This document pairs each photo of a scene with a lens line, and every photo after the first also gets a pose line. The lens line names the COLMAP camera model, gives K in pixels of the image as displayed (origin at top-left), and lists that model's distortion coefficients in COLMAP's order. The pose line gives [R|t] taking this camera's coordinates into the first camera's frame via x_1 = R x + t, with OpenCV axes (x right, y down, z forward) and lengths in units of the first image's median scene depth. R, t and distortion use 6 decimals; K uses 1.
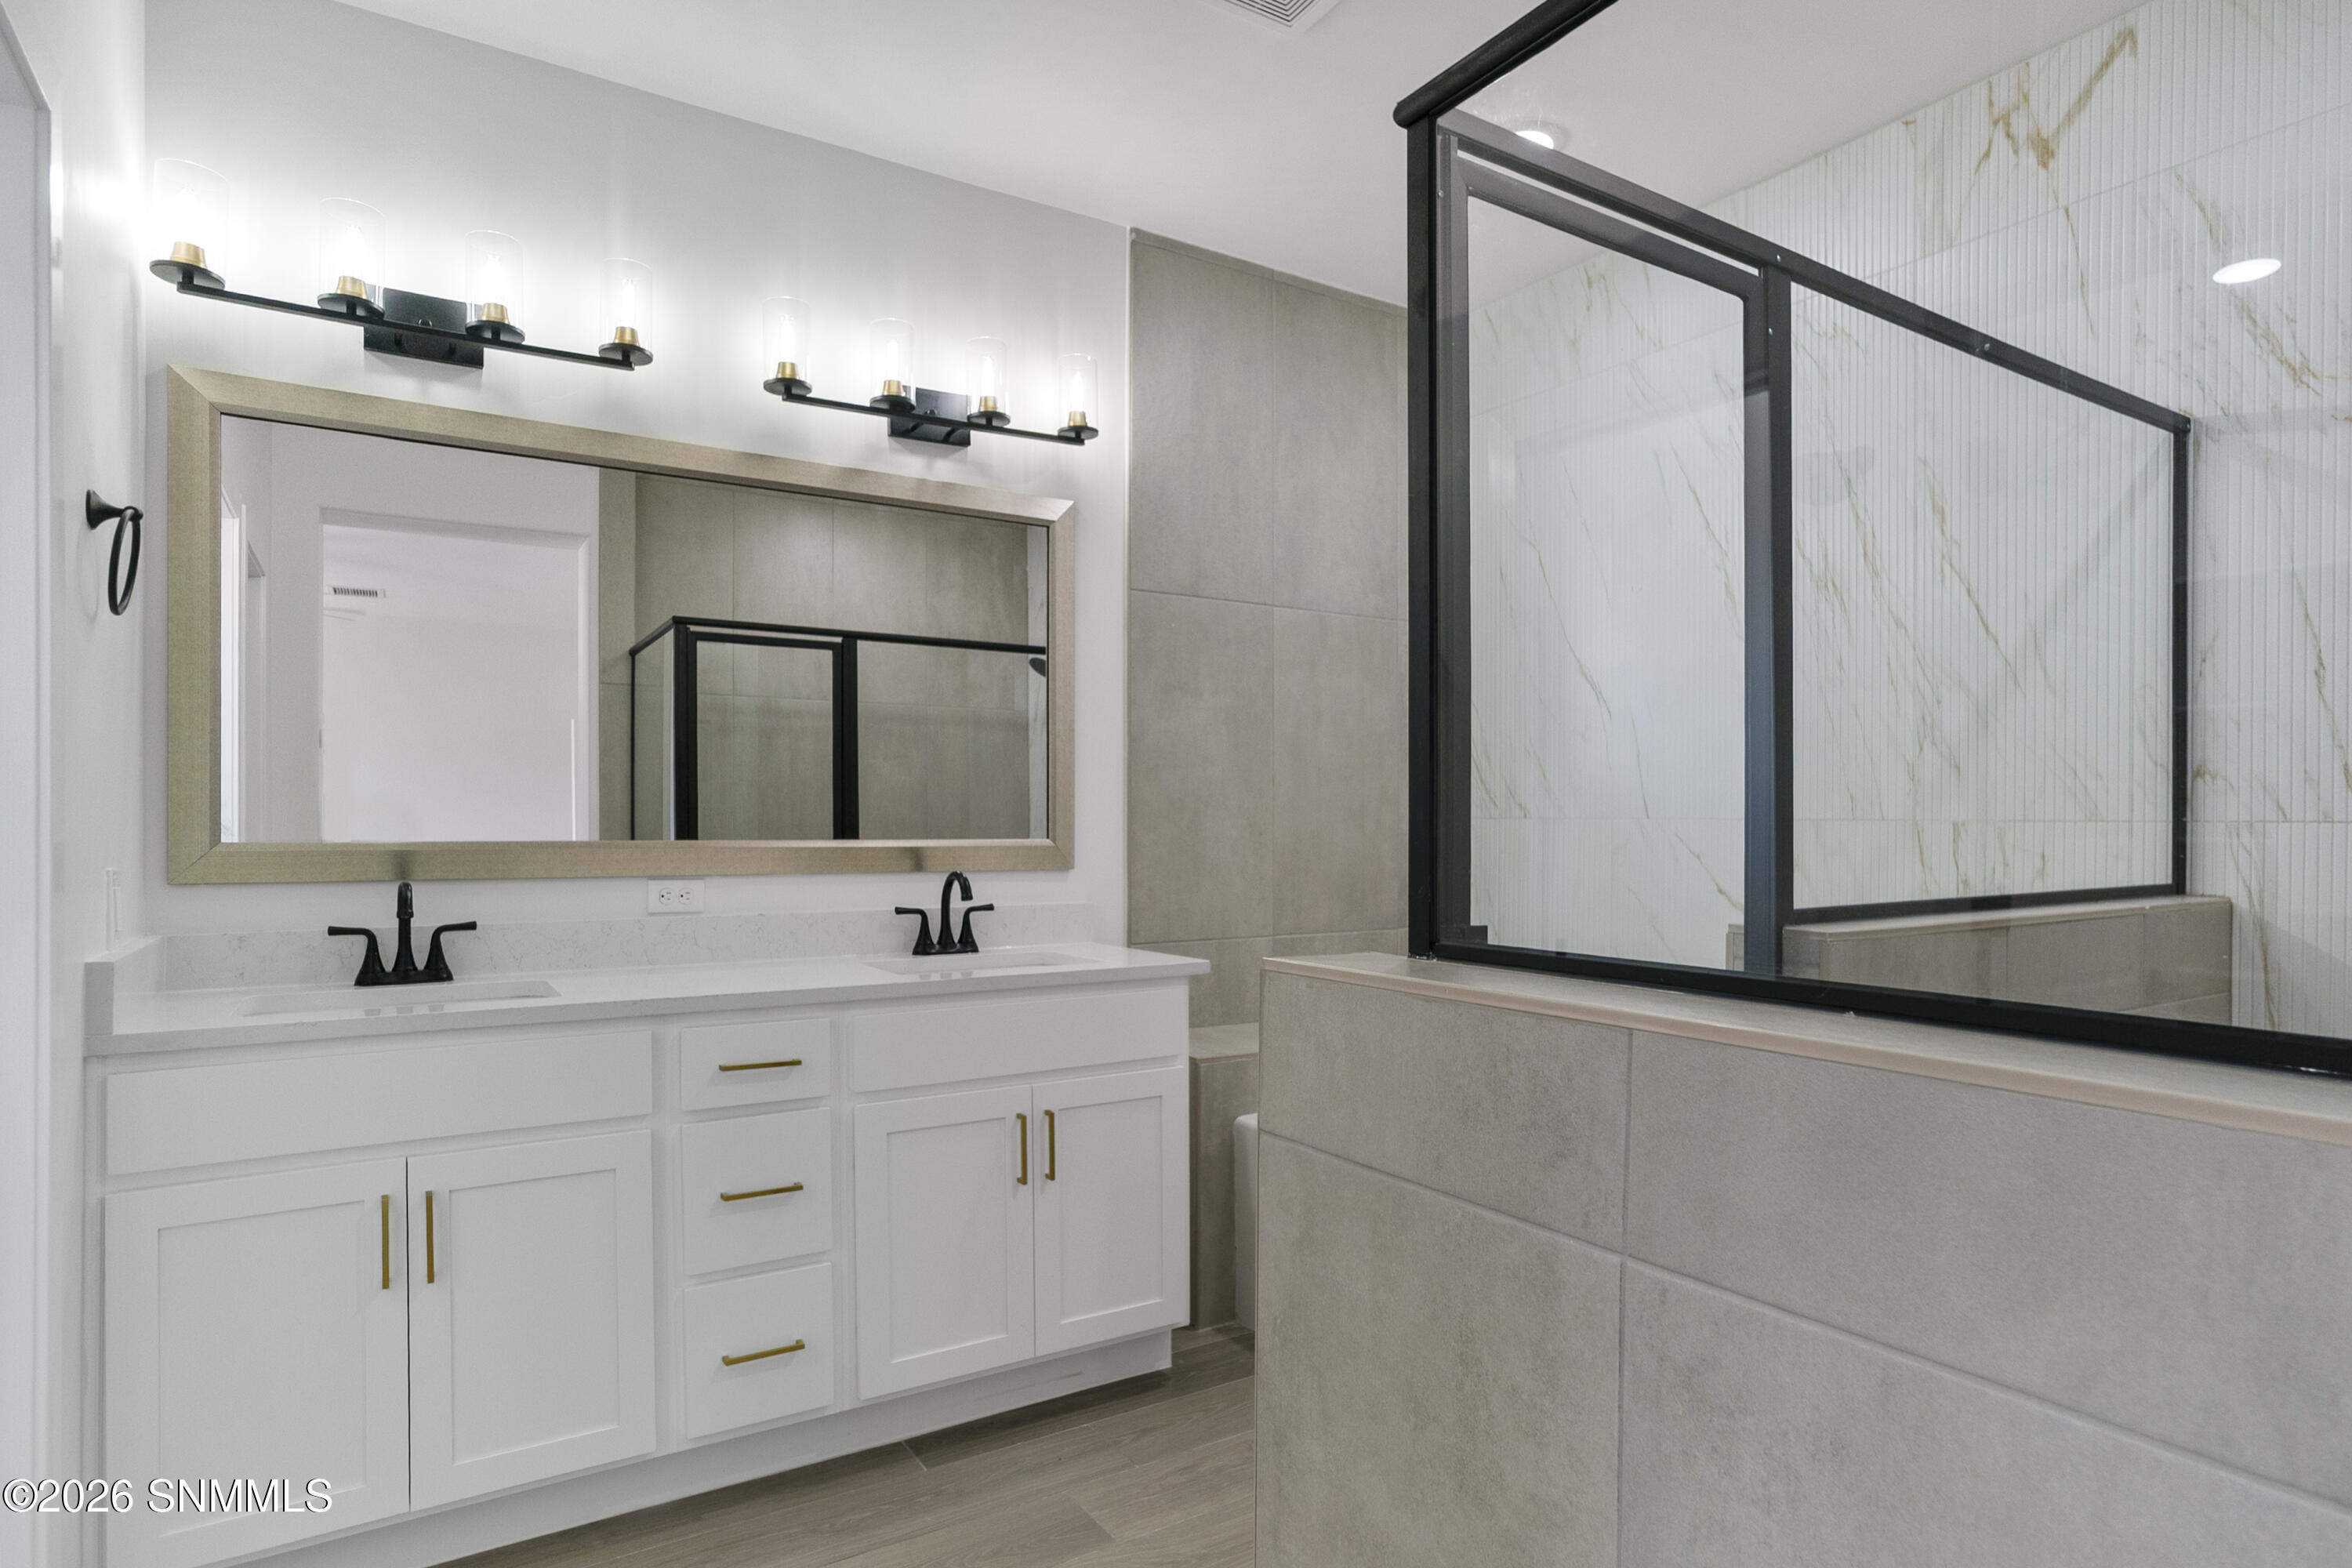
lens RADIAL K [[1267.4, 0, 1232.8], [0, 1267.4, 834.1], [0, 0, 1]] dist [-0.047861, 0.036236]
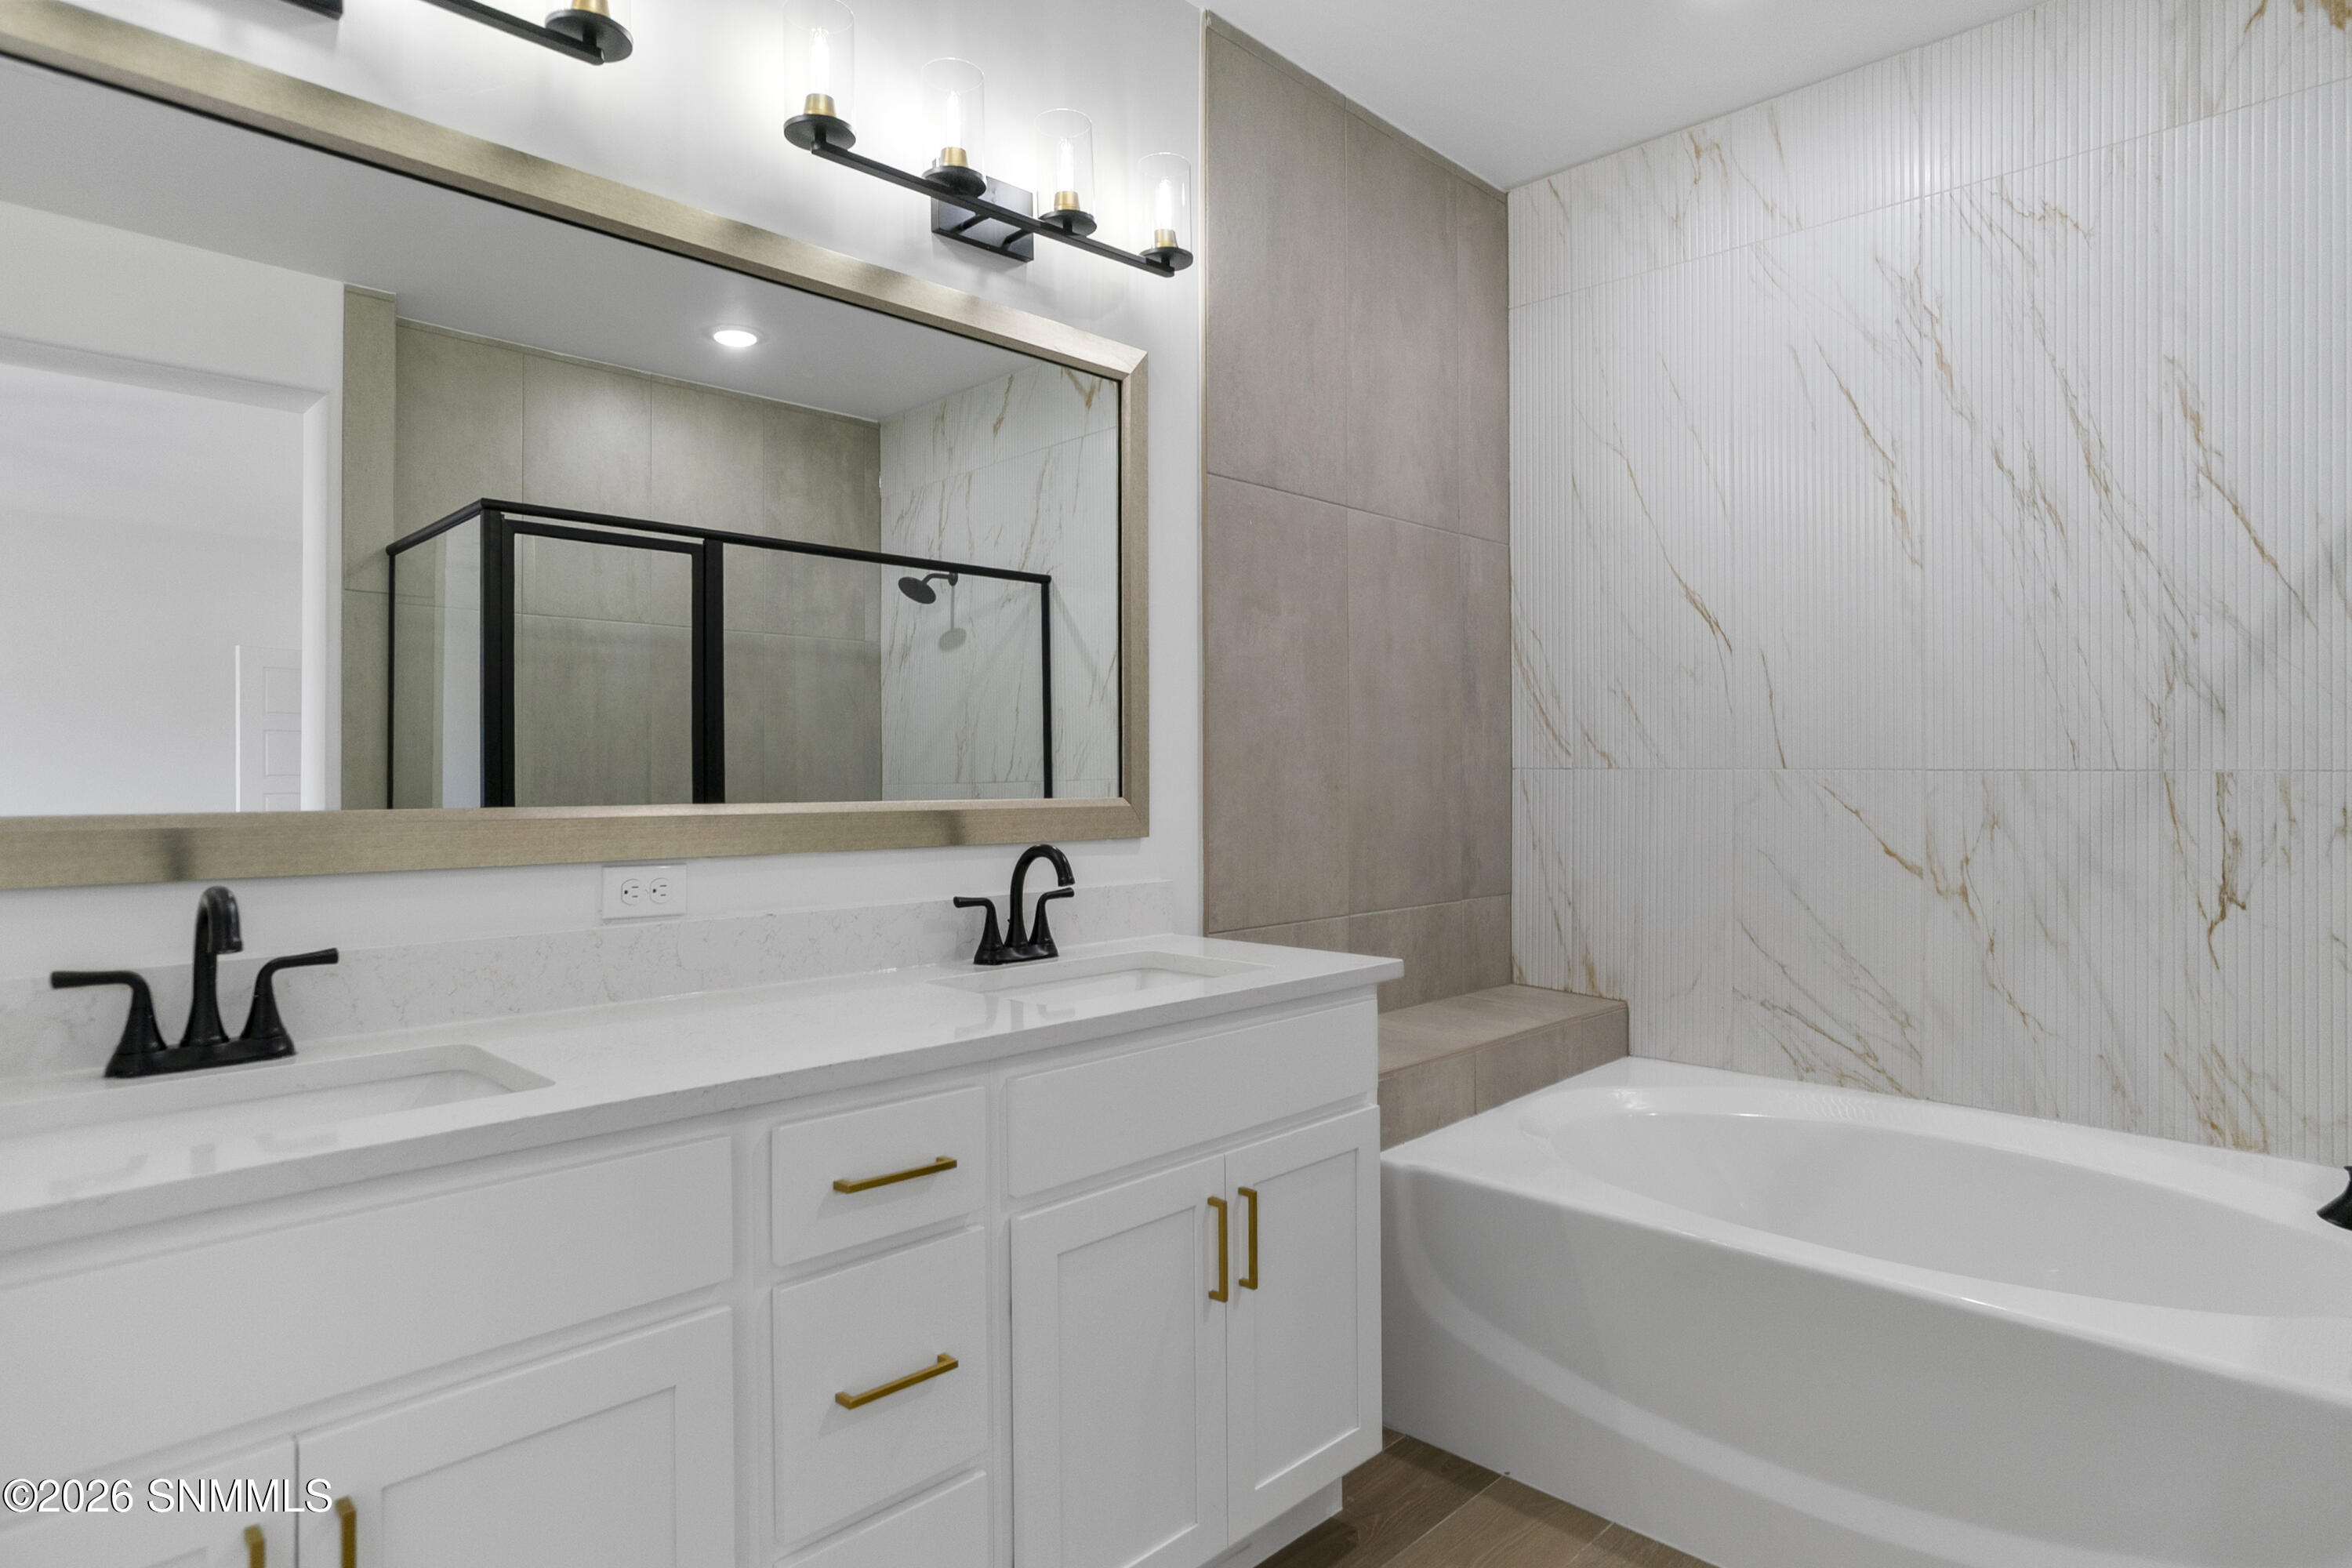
lens RADIAL K [[1267.4, 0, 1226.7], [0, 1267.4, 764.1], [0, 0, 1]] dist [-0.047861, 0.036236]
pose [[0.975456, -0.001105, 0.220192, -0.292195], [0.004623, 0.999870, -0.015464, -0.004609], [-0.220146, 0.016102, 0.975334, 0.301941]]
